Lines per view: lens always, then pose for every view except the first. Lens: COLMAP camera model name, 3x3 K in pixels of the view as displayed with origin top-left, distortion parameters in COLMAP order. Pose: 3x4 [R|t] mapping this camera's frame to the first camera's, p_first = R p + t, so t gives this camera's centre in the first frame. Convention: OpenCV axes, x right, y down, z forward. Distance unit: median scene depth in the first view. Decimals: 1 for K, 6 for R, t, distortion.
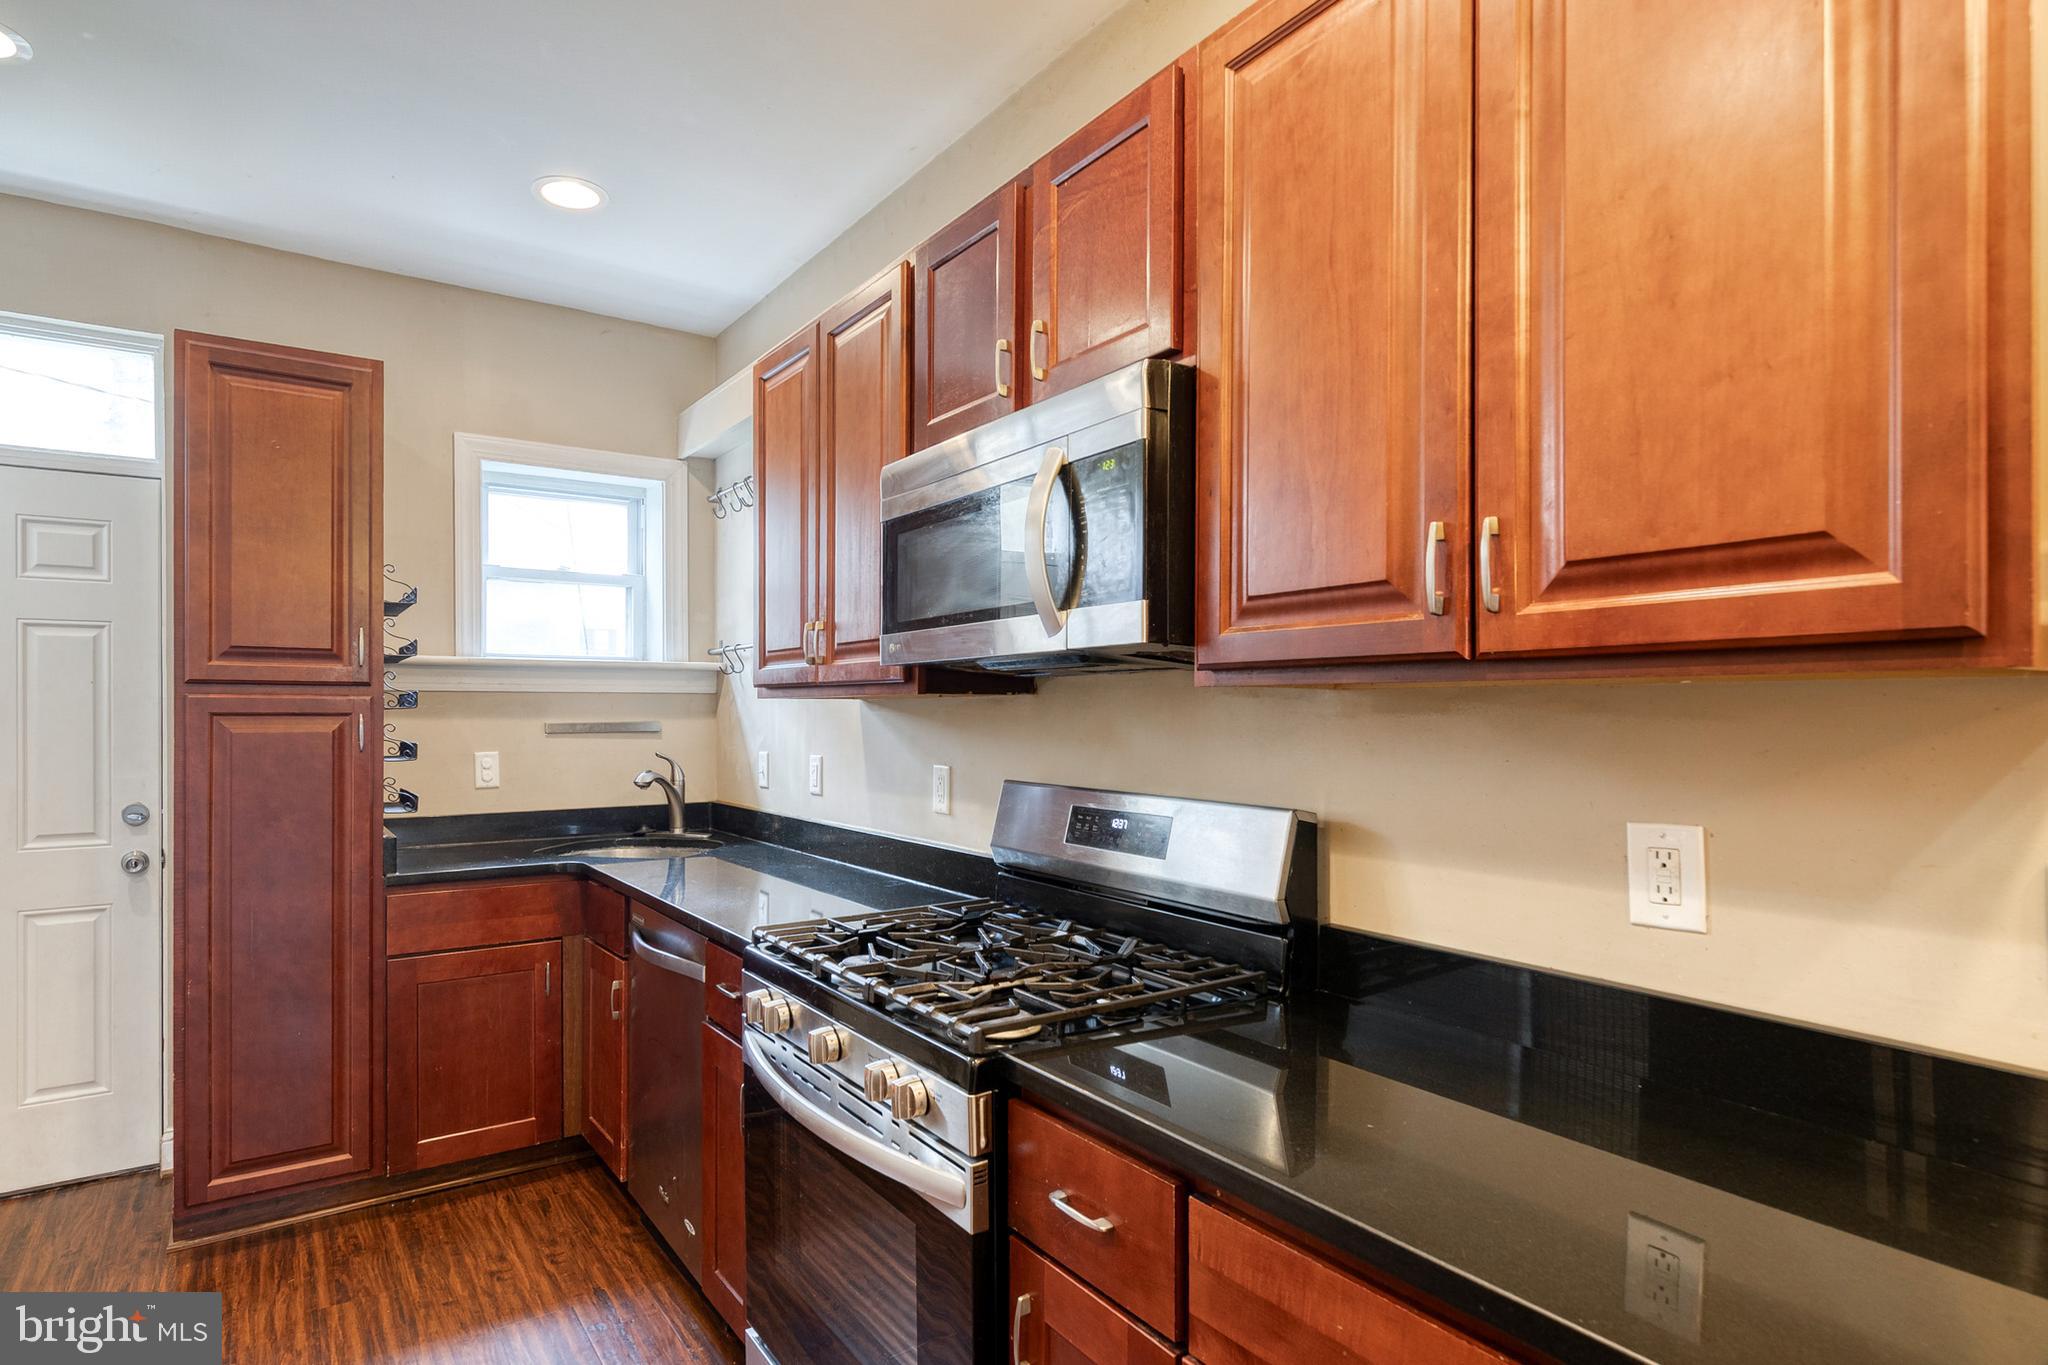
lens RADIAL K [[1034.1, 0, 918.1], [0, 1034.1, 711.0], [0, 0, 1]] dist [-0.000438, -0.000714]
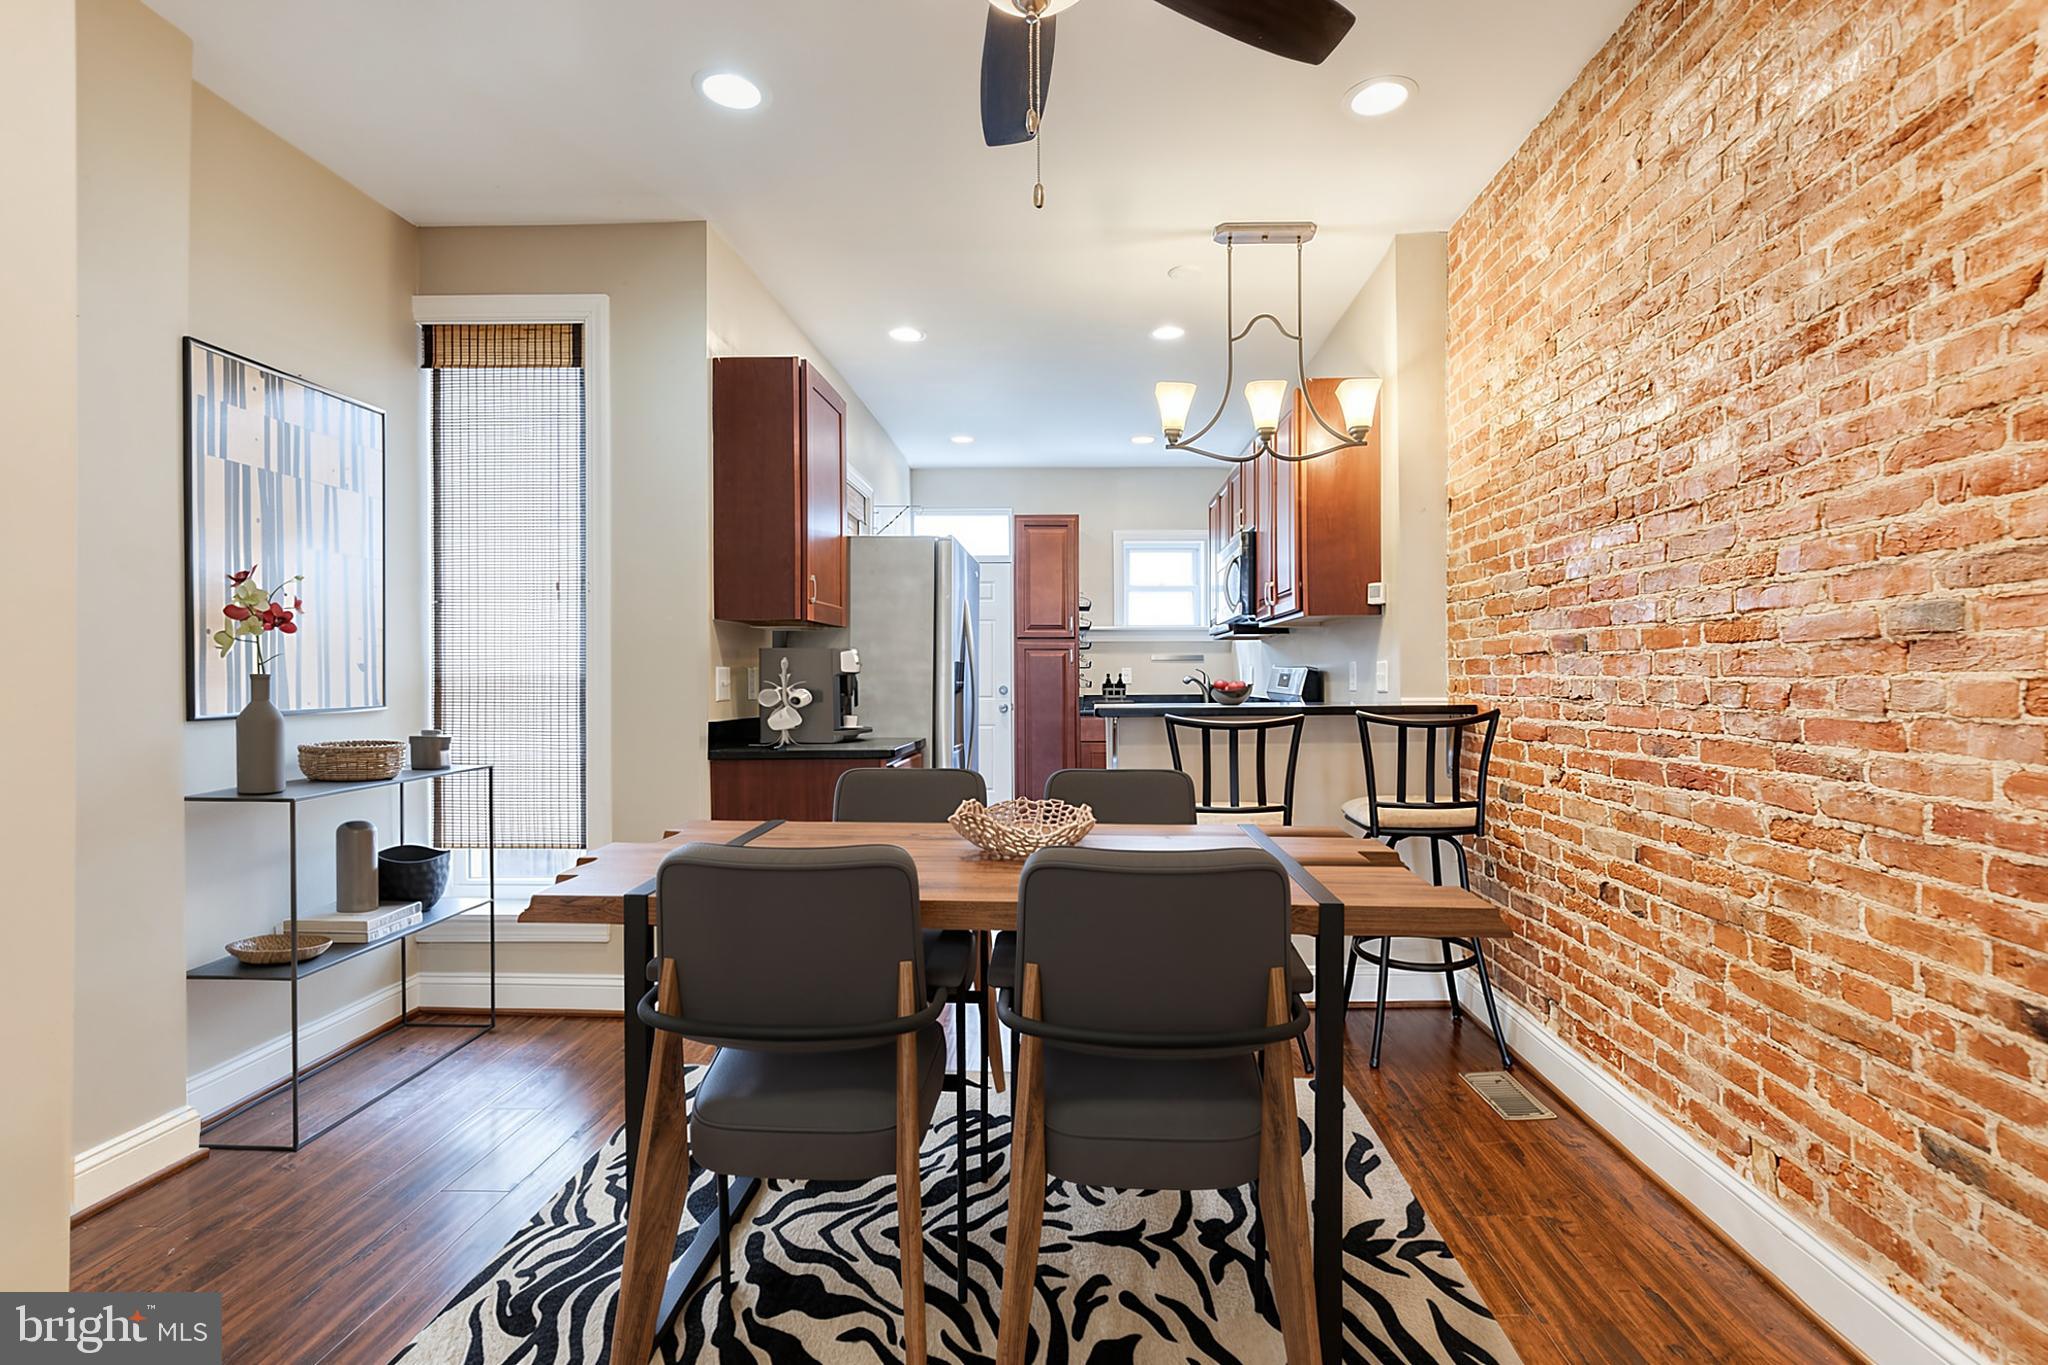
lens RADIAL K [[923.0, 0, 1070.3], [0, 923.0, 668.9], [0, 0, 1]] dist [0.004406, 0.000028]
pose [[0.839970, -0.006151, -0.542598, 0.749025], [0.002553, 0.999969, -0.007382, 0.071516], [0.542627, 0.004815, 0.839960, -0.998967]]
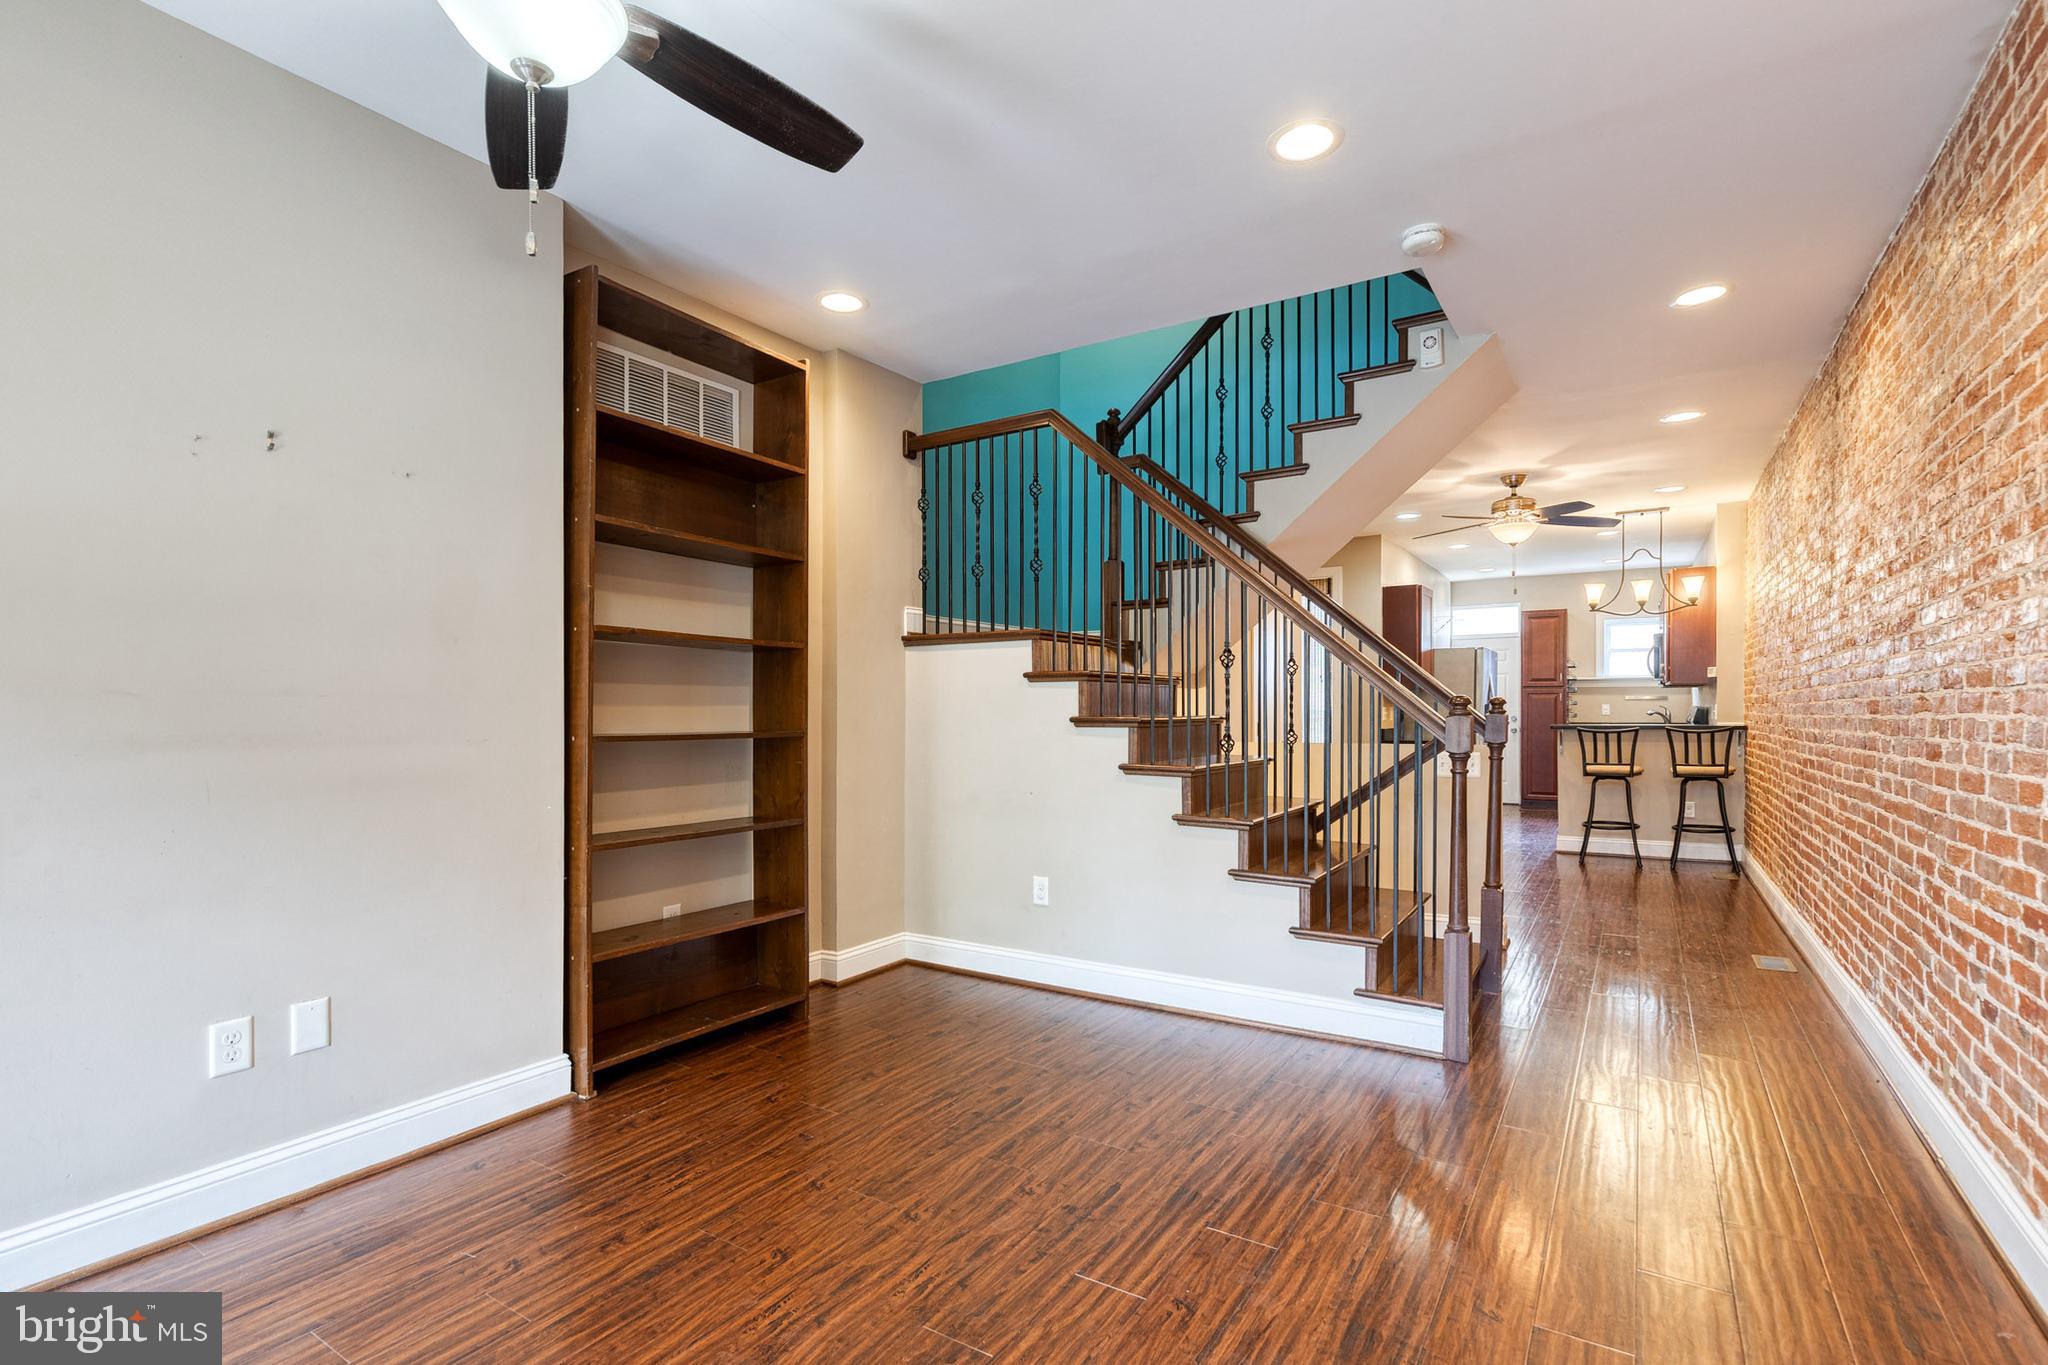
lens RADIAL K [[948.9, 0, 1028.1], [0, 948.9, 719.4], [0, 0, 1]] dist [0.002068, 0.000271]
pose [[0.430023, 0.010434, -0.902757, 2.049545], [0.002785, 0.999913, 0.012883, 0.053266], [0.902813, -0.008055, 0.429957, -2.661252]]
